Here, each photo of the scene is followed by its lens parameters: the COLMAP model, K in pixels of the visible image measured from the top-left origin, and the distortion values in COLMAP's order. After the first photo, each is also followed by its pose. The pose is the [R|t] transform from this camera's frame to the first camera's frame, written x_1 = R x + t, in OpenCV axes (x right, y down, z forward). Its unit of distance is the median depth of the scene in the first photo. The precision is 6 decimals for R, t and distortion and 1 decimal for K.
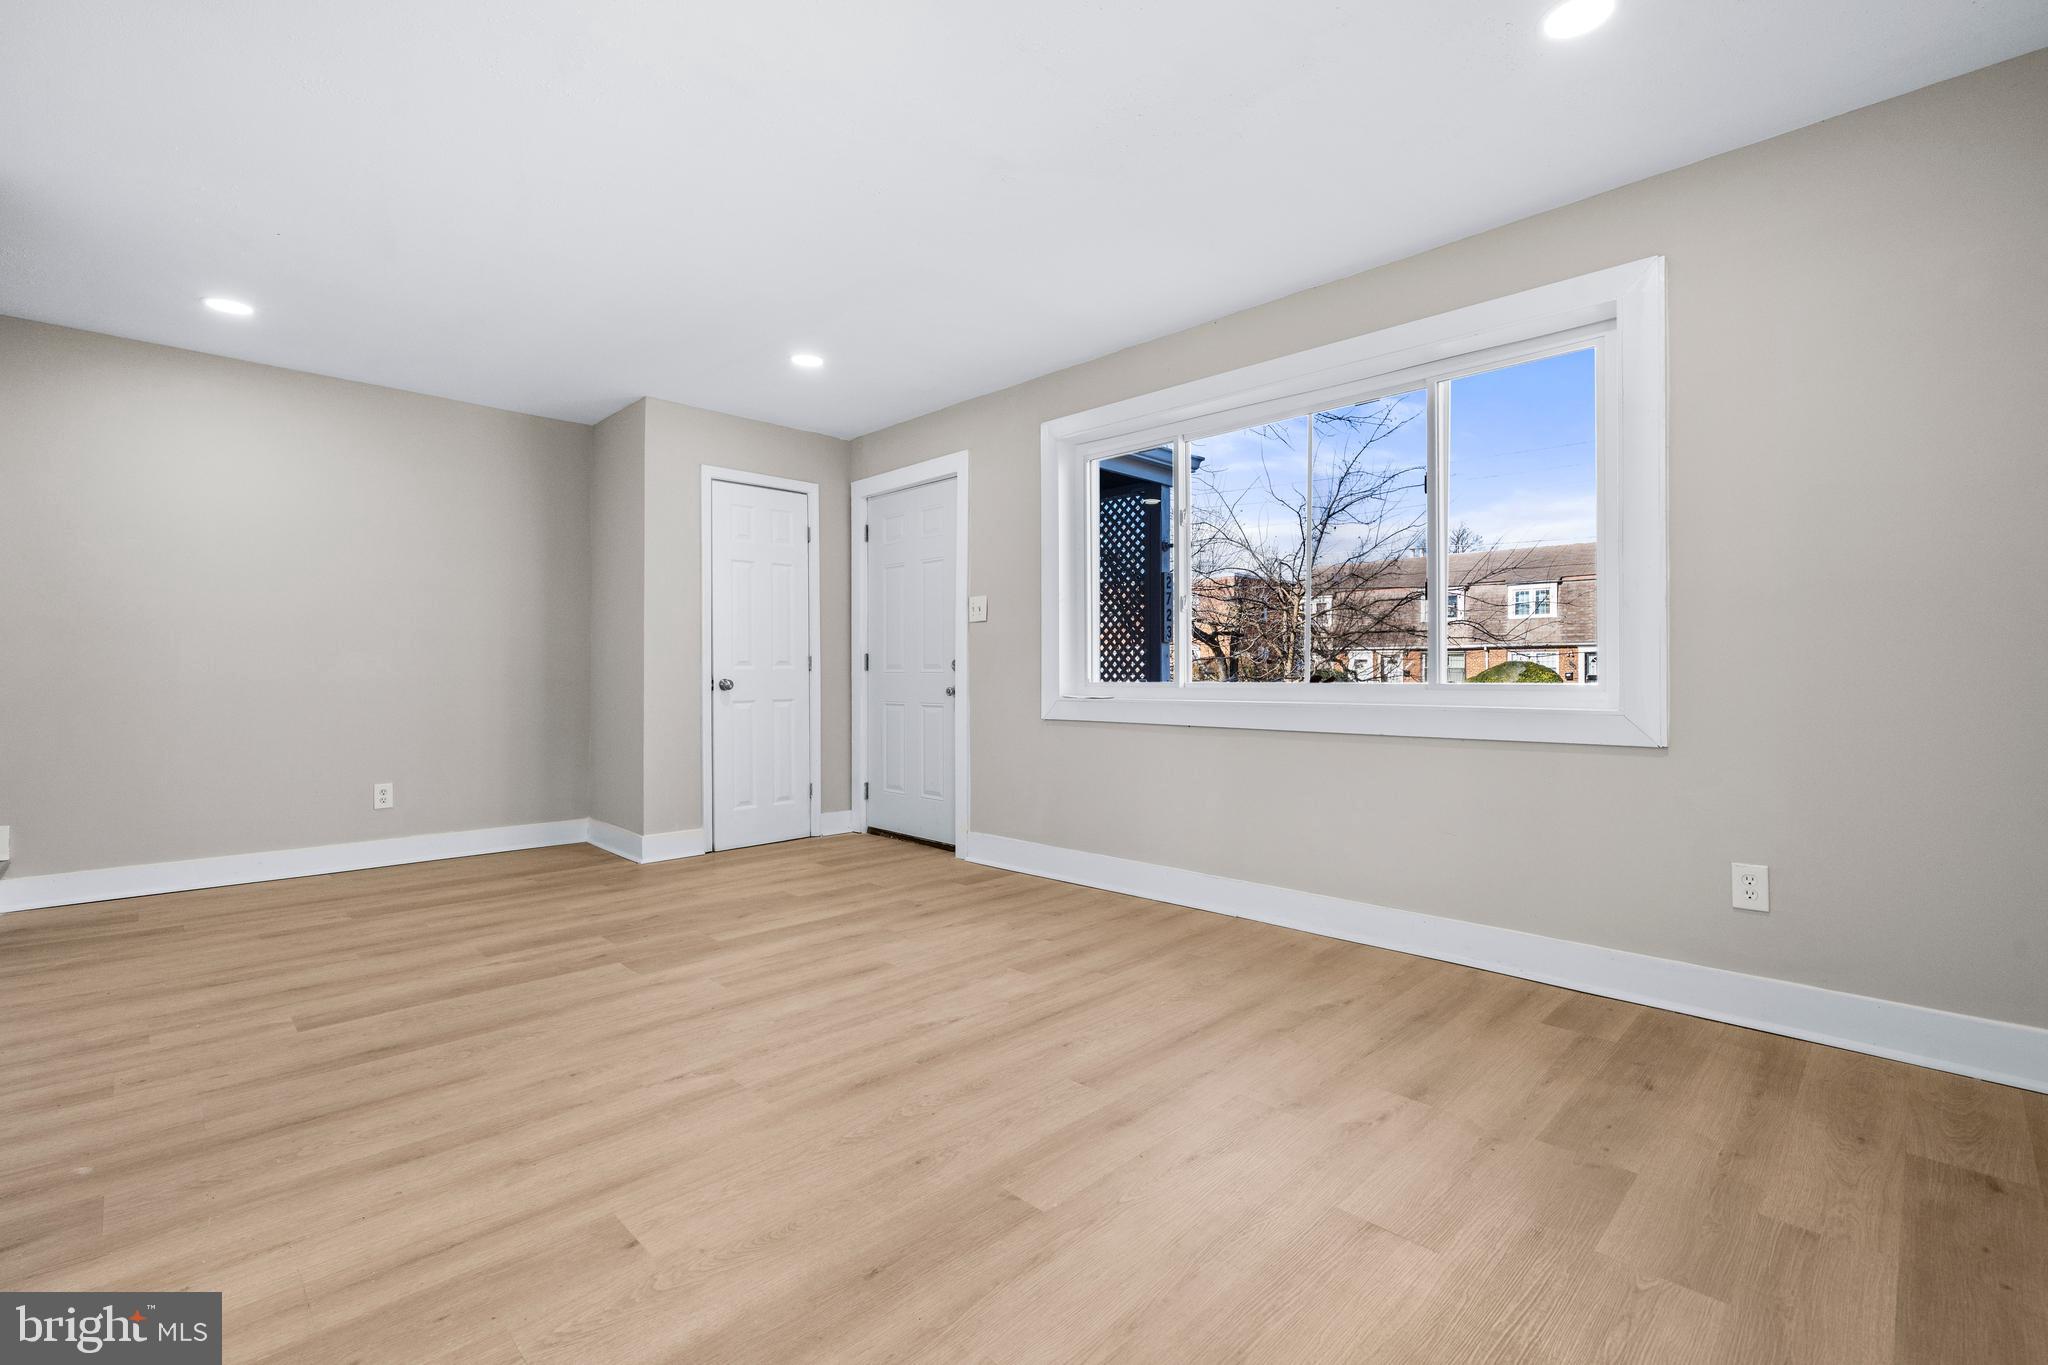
lens RADIAL K [[903.4, 0, 1015.4], [0, 903.4, 671.7], [0, 0, 1]] dist [0.000684, 0.000152]
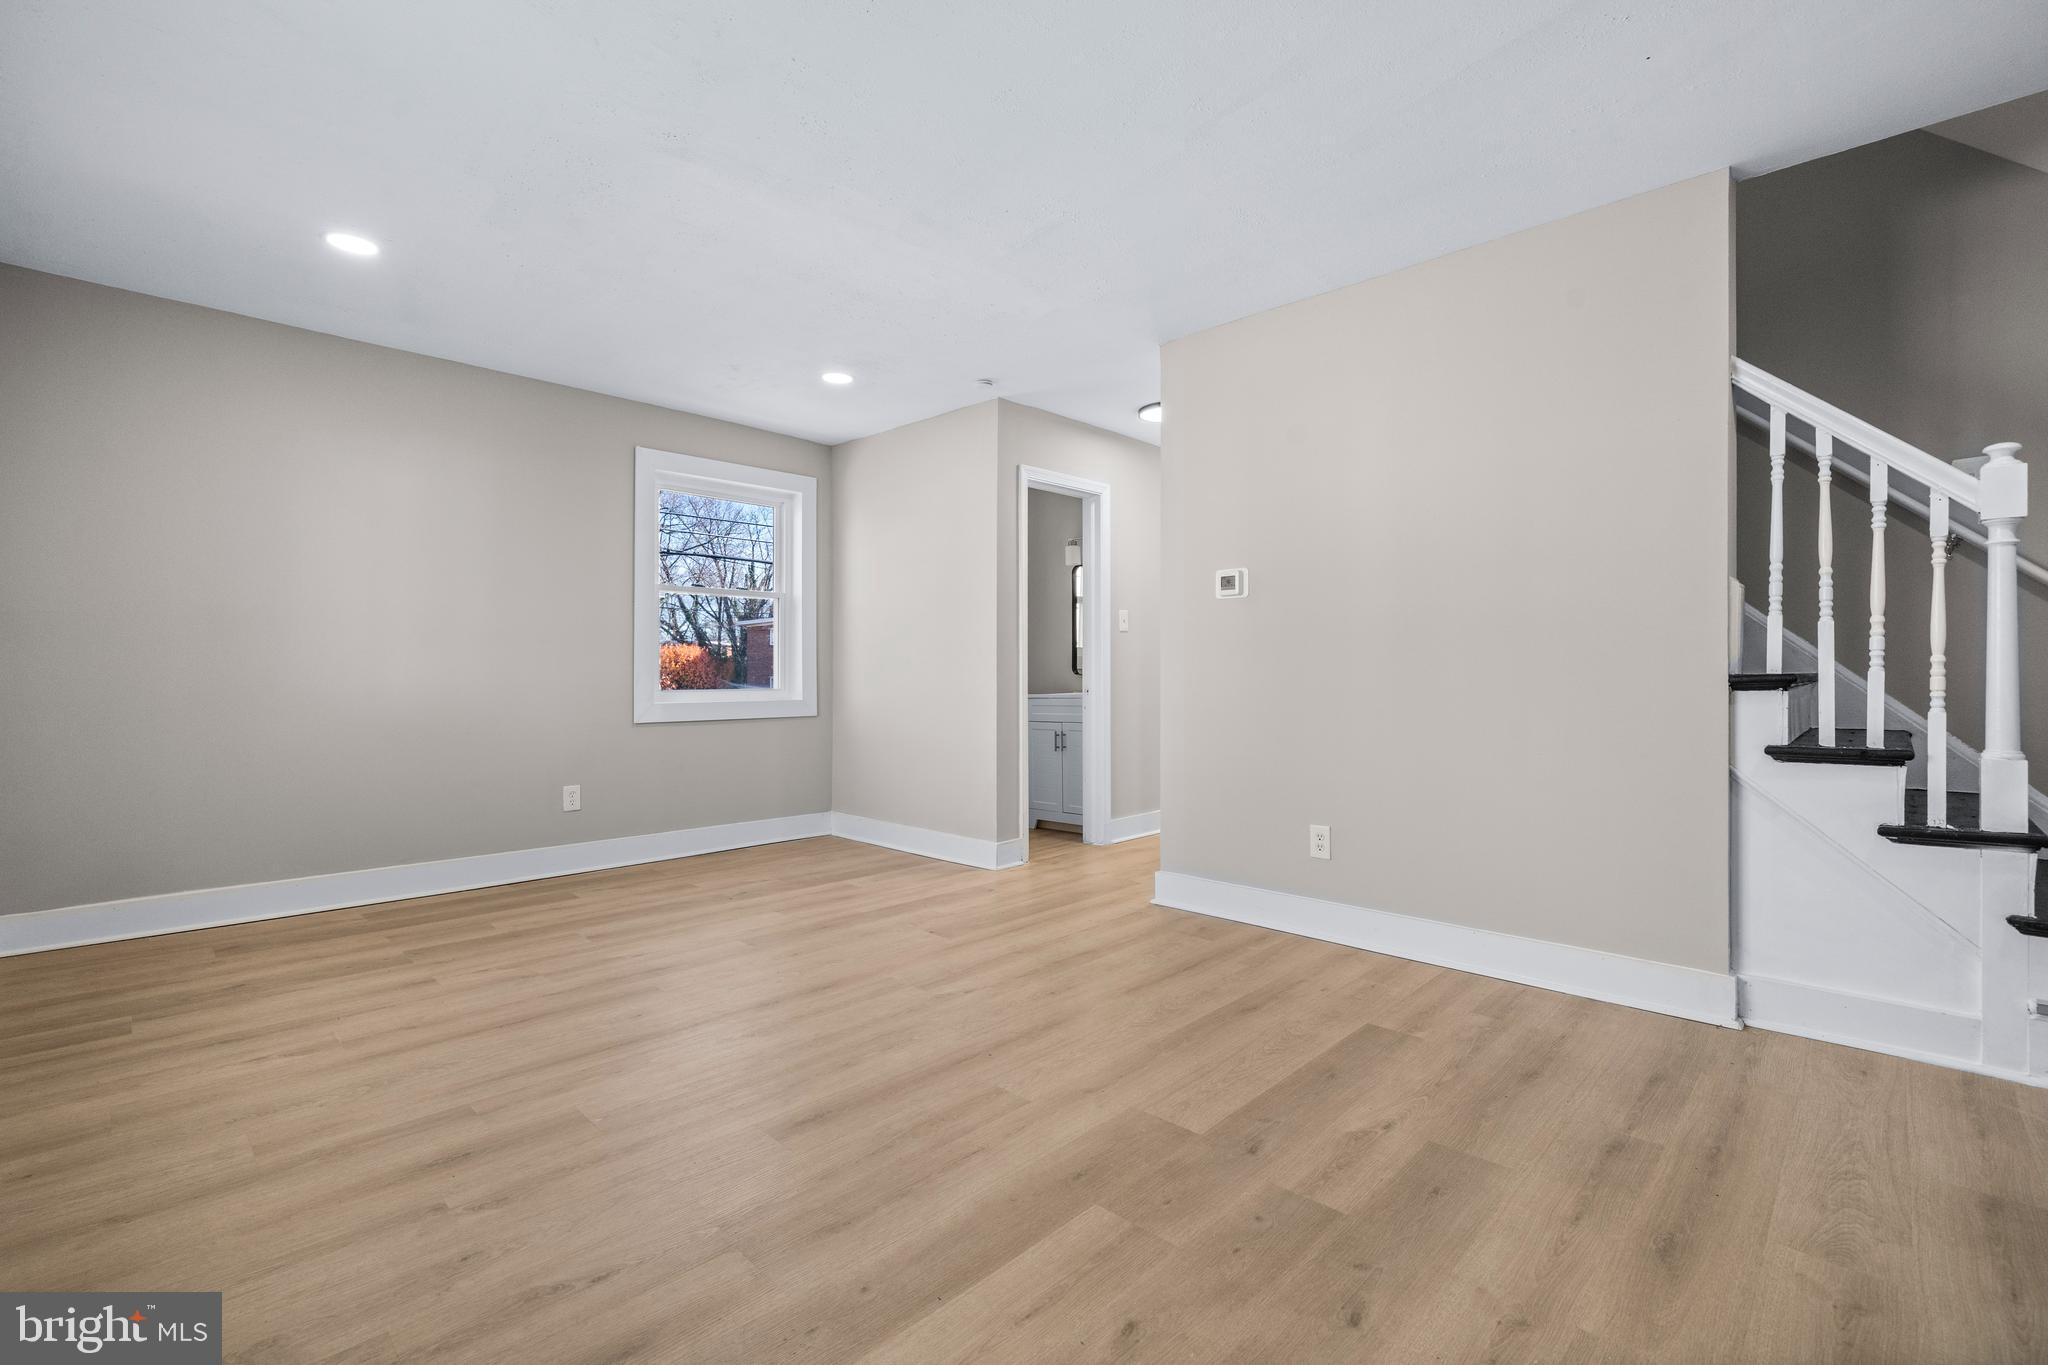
lens RADIAL K [[888.1, 0, 1019.6], [0, 888.1, 678.2], [0, 0, 1]] dist [-0.001970, -0.000102]
pose [[-0.999589, 0.000719, -0.028649, -0.314857], [0.000752, 0.999999, -0.001134, 0.001960], [0.028648, -0.001155, -0.999589, 1.743349]]
